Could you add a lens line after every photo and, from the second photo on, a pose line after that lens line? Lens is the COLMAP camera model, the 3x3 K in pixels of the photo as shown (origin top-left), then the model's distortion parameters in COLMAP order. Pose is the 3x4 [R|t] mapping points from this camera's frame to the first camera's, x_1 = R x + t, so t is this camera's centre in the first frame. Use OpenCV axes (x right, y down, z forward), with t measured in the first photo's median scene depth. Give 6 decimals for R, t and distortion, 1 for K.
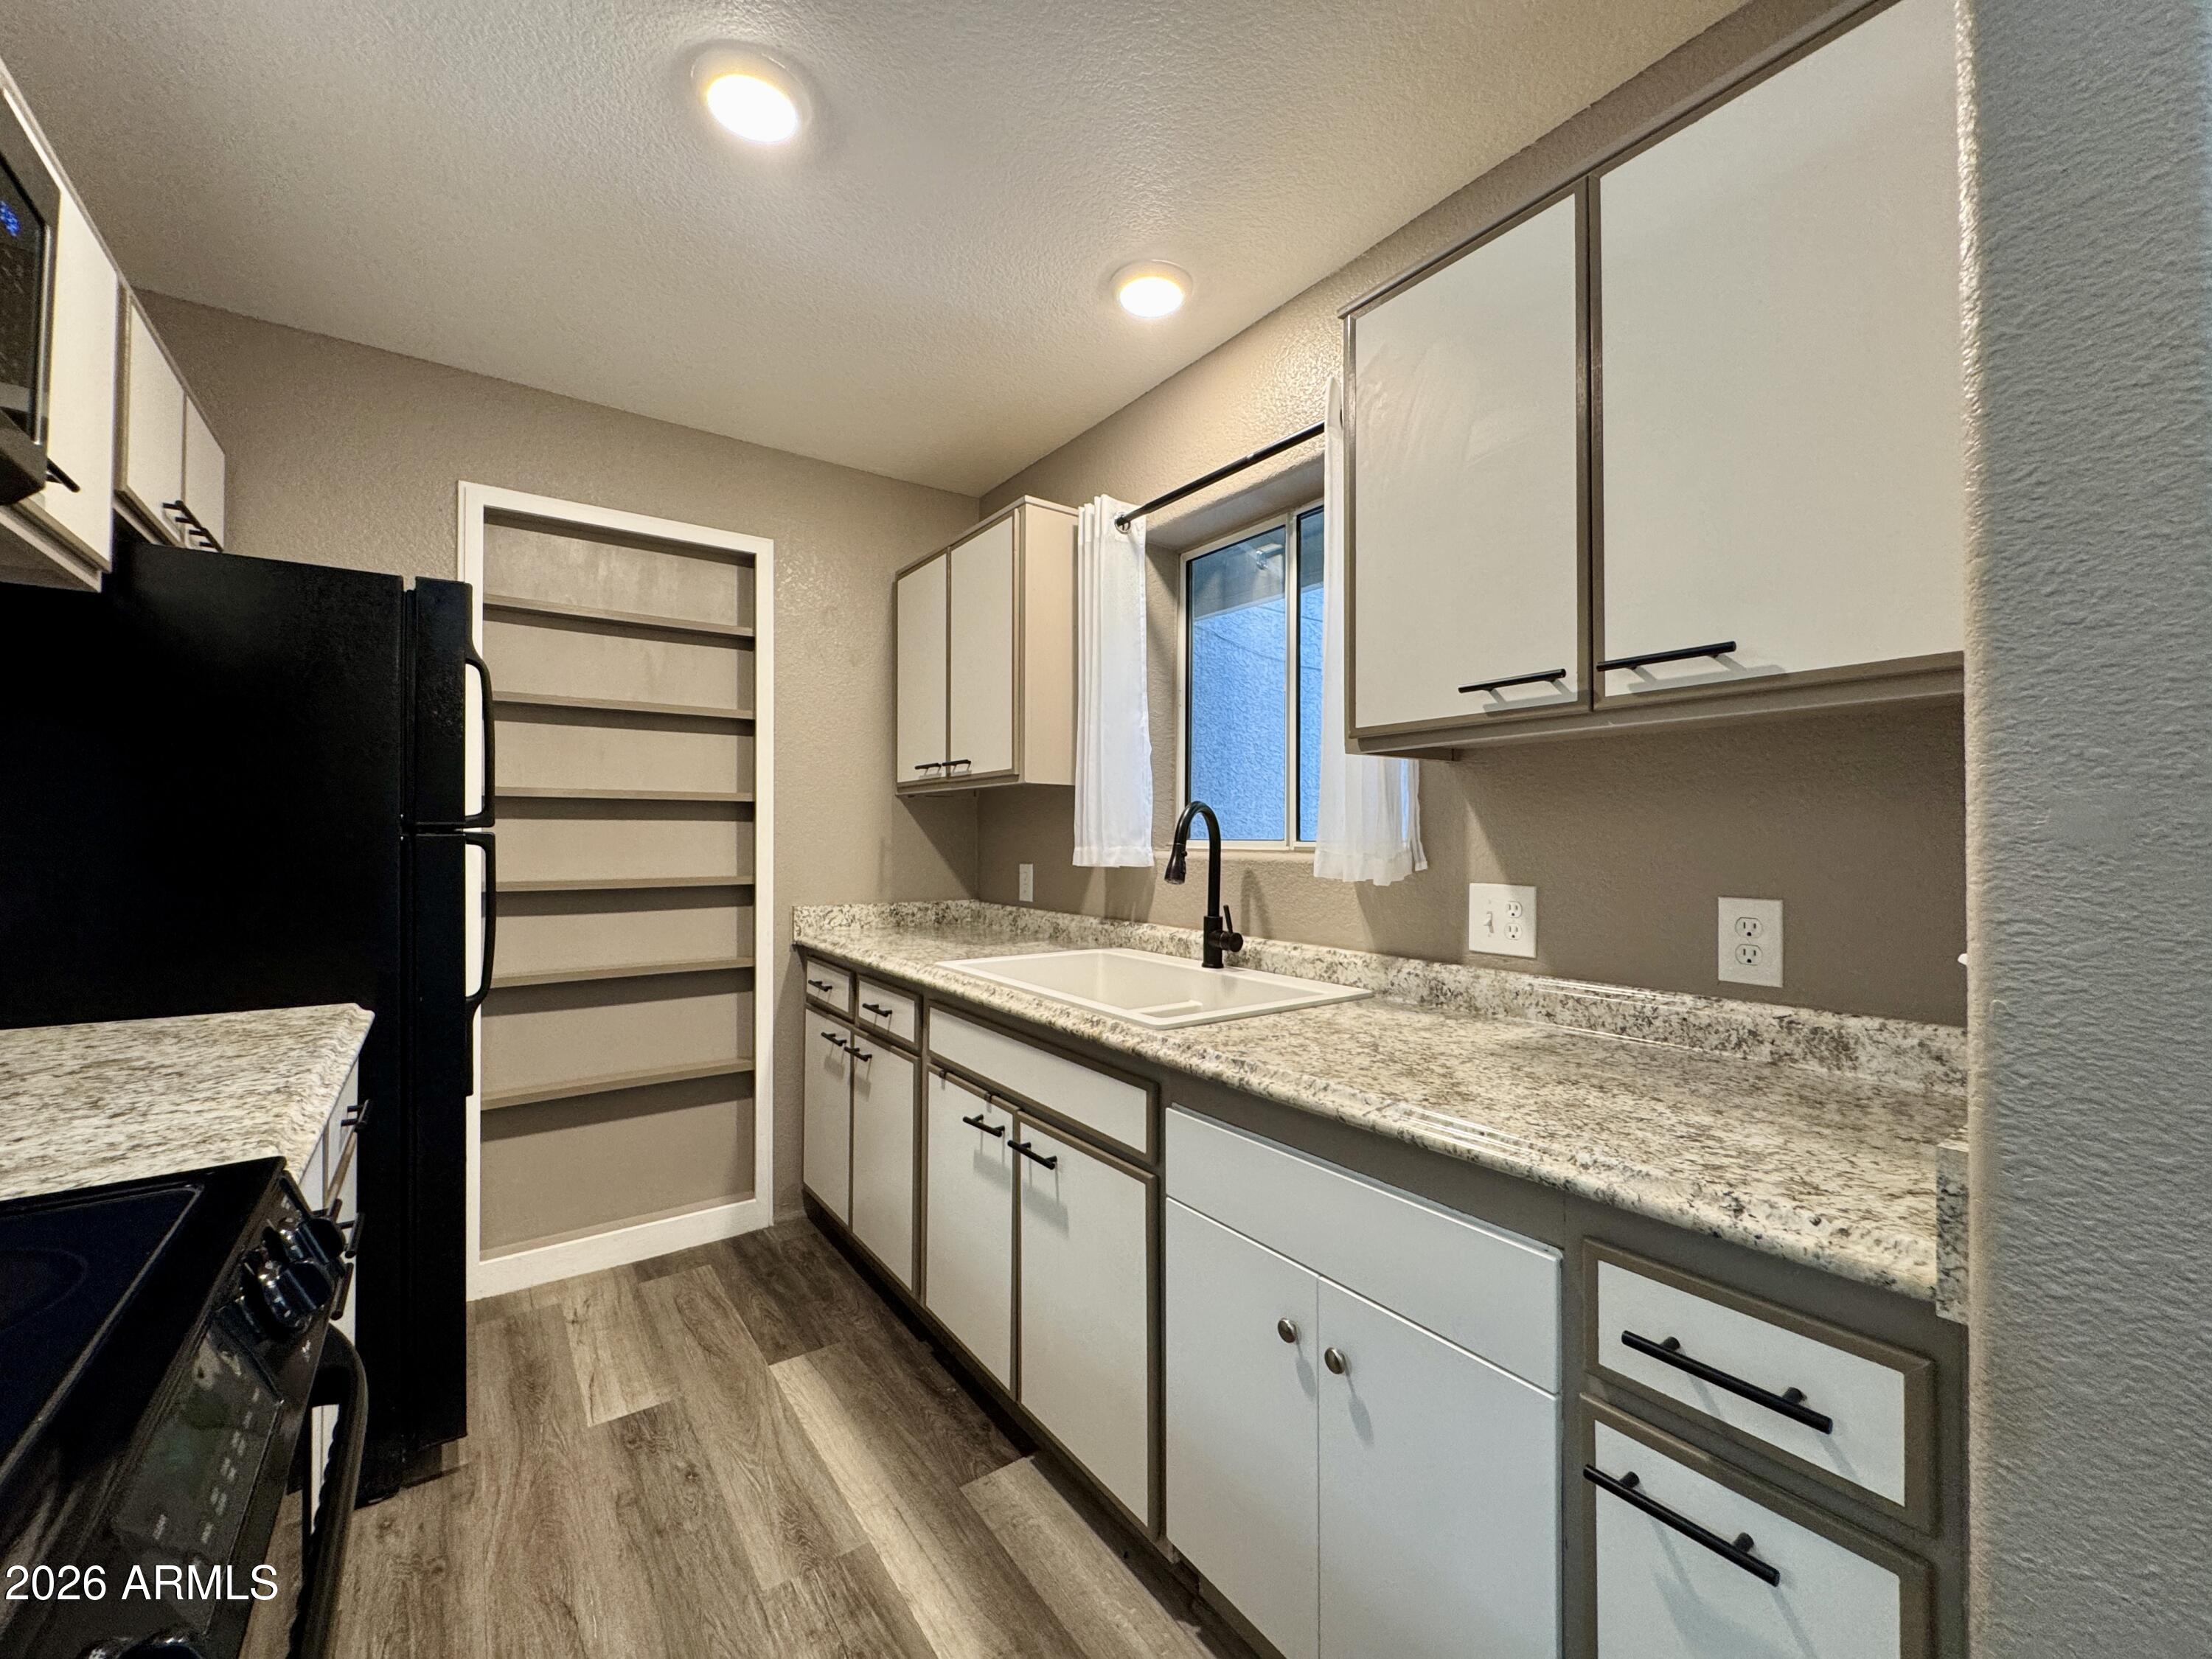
lens RADIAL K [[888.7, 0, 1106.0], [0, 888.7, 829.5], [0, 0, 1]] dist [-0.001548, -0.000350]
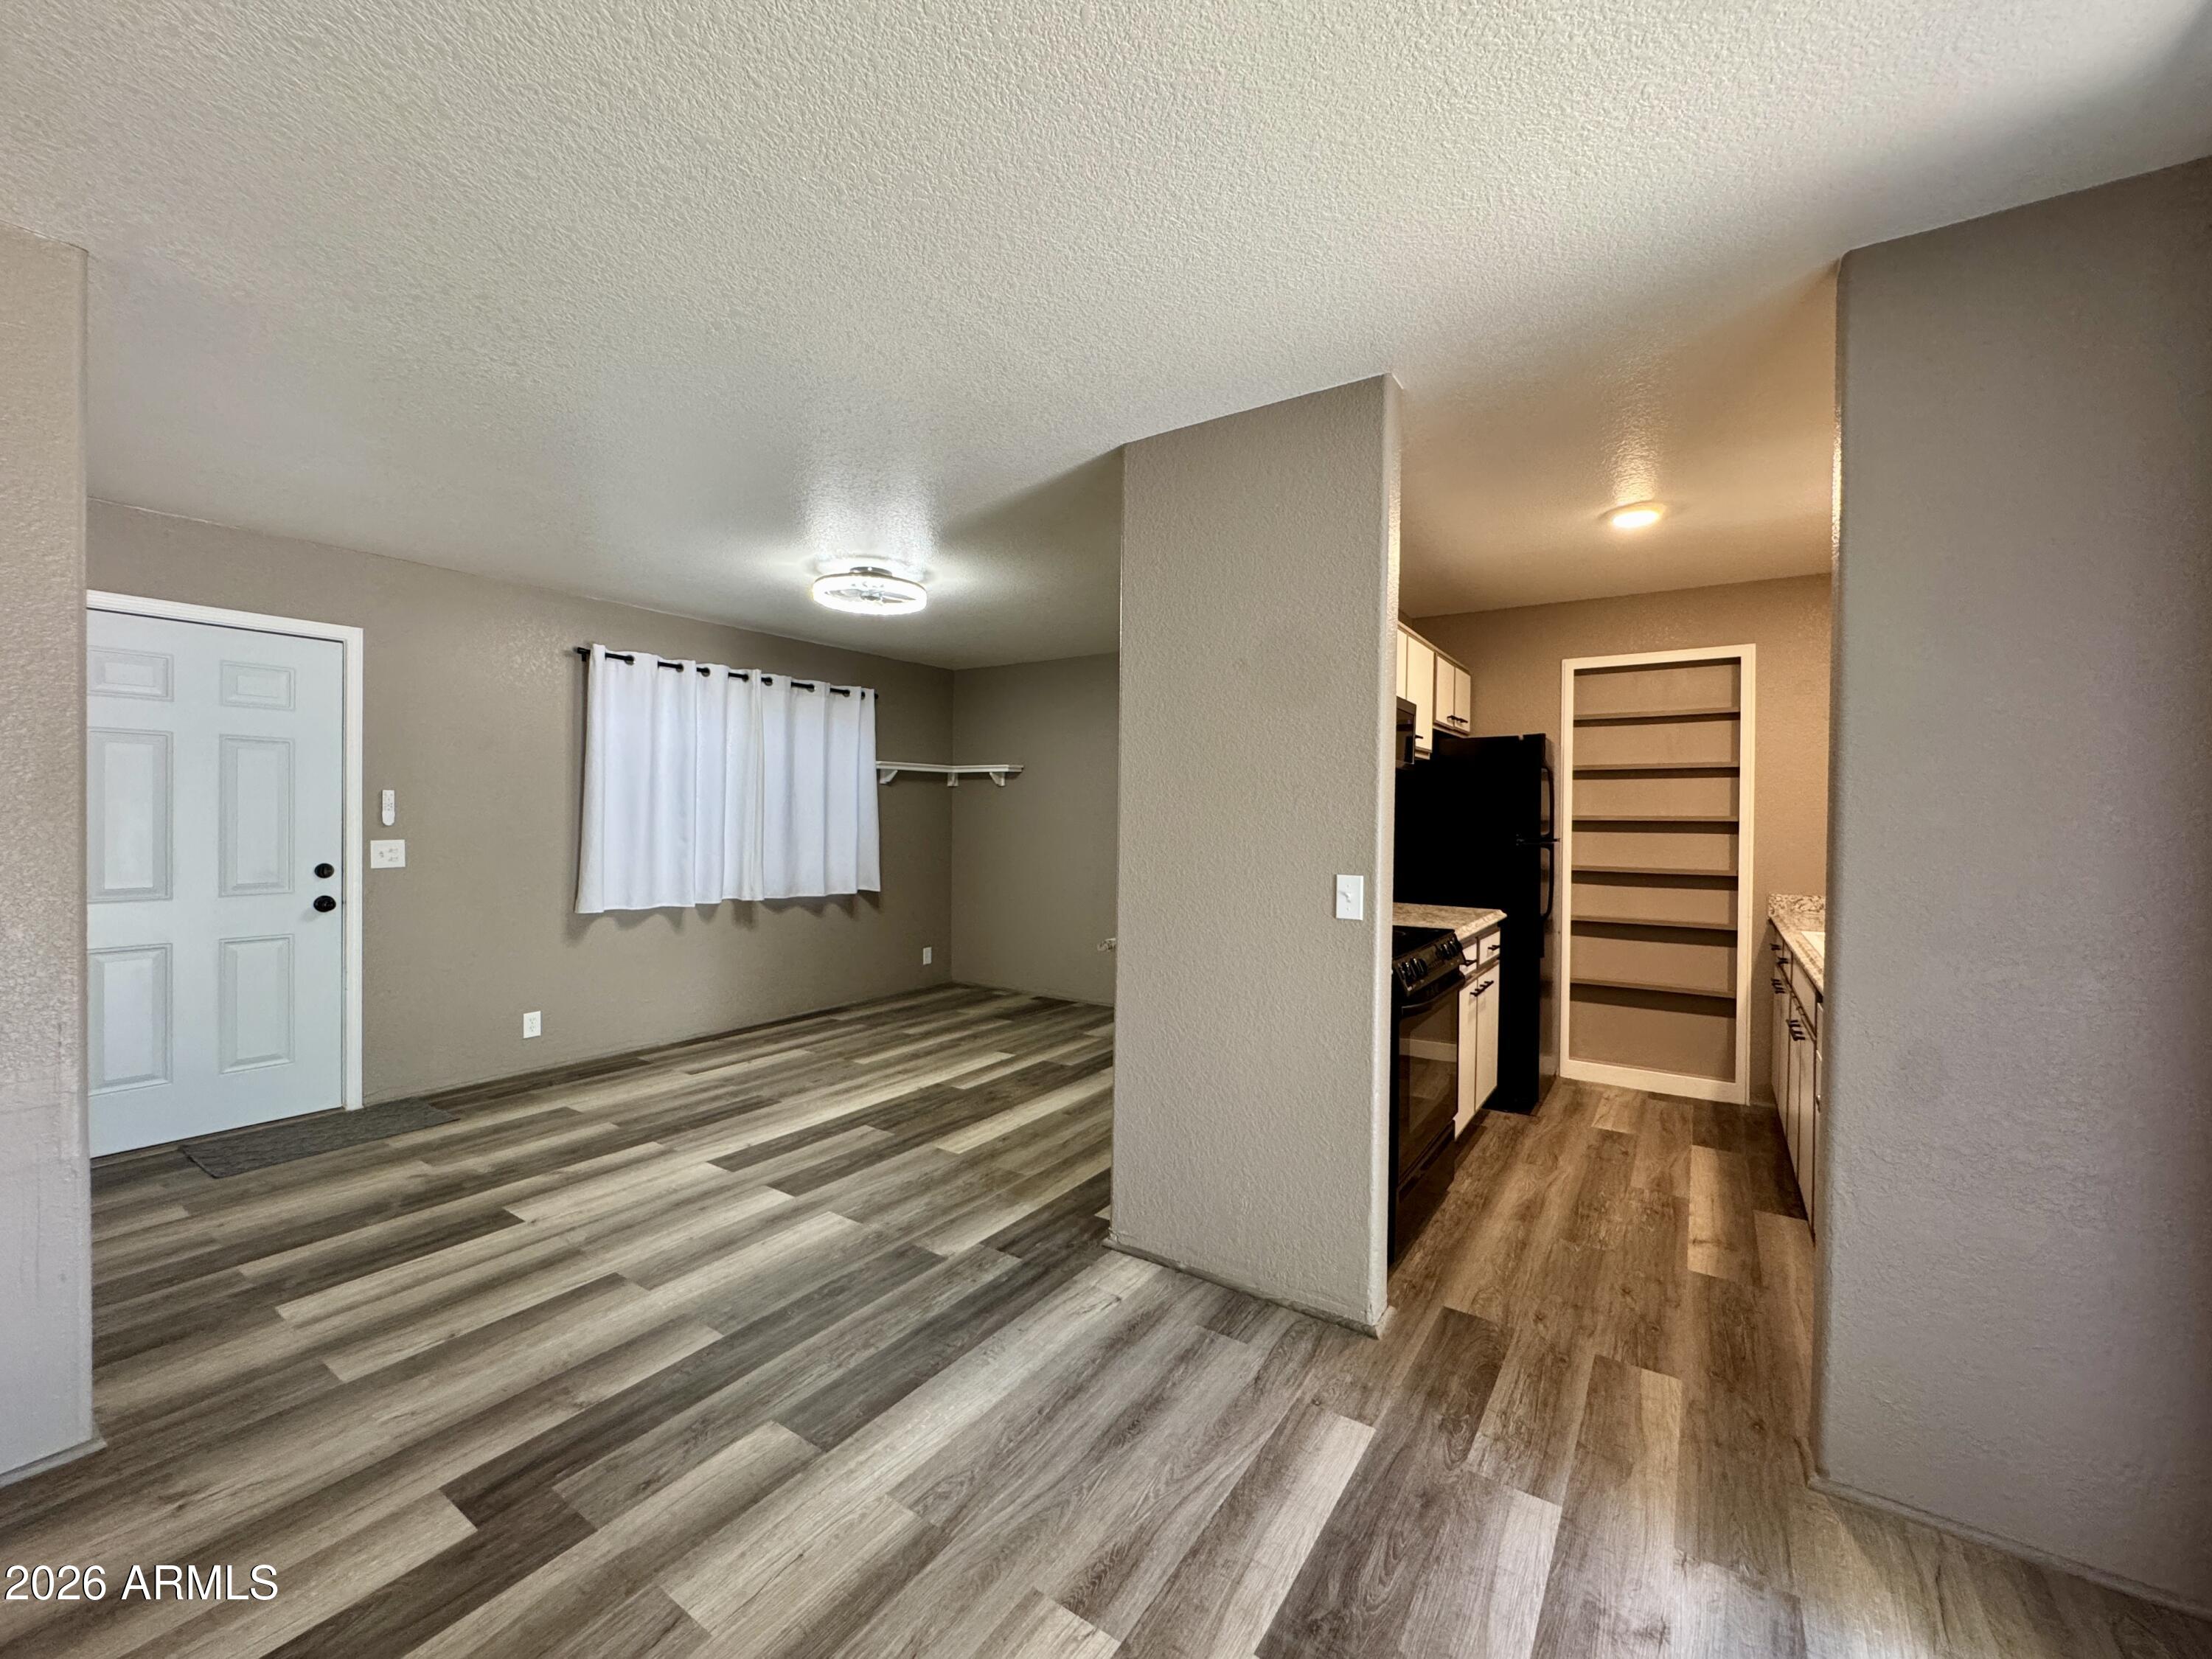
lens RADIAL K [[888.7, 0, 1106.0], [0, 888.7, 829.5], [0, 0, 1]] dist [-0.001548, -0.000350]
pose [[0.343880, 0.011164, -0.938947, 0.814423], [0.000094, 0.999929, 0.011923, -0.044305], [0.939014, -0.004188, 0.343855, -0.657930]]
